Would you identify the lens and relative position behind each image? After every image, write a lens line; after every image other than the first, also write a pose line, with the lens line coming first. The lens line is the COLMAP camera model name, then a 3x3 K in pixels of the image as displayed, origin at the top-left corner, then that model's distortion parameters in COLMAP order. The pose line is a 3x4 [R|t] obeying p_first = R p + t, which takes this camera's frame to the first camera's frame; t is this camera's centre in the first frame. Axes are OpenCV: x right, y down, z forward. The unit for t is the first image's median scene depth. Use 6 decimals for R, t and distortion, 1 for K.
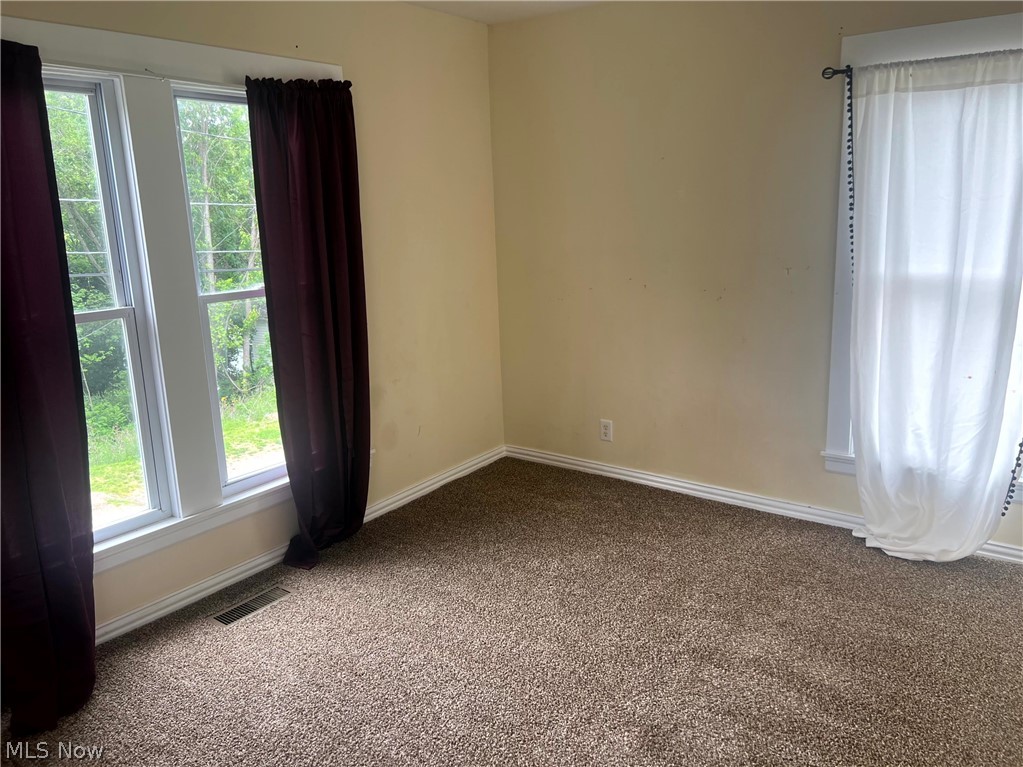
lens RADIAL K [[768.1, 0, 516.5], [0, 768.1, 378.3], [0, 0, 1]] dist [-0.000533, -0.007724]
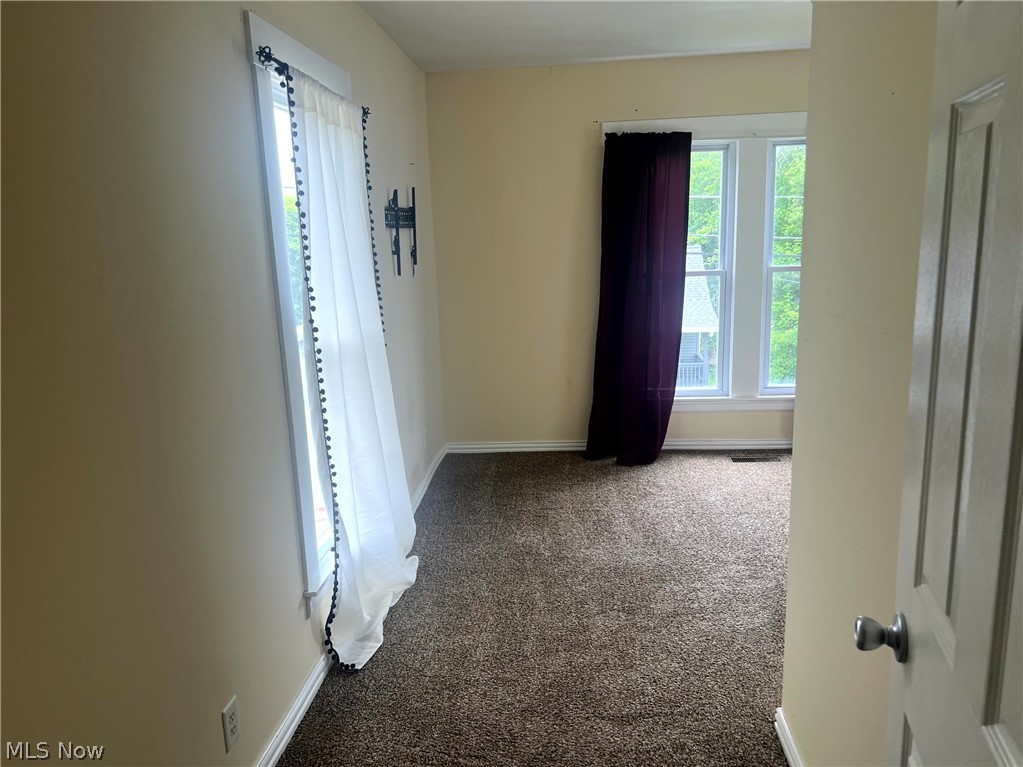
lens RADIAL K [[768.1, 0, 516.5], [0, 768.1, 378.3], [0, 0, 1]] dist [-0.000533, -0.007724]
pose [[0.519824, 0.178919, -0.835327, 0.748615], [-0.169068, 0.980027, 0.104702, 0.046398], [0.837377, 0.086800, 0.539691, -0.320849]]
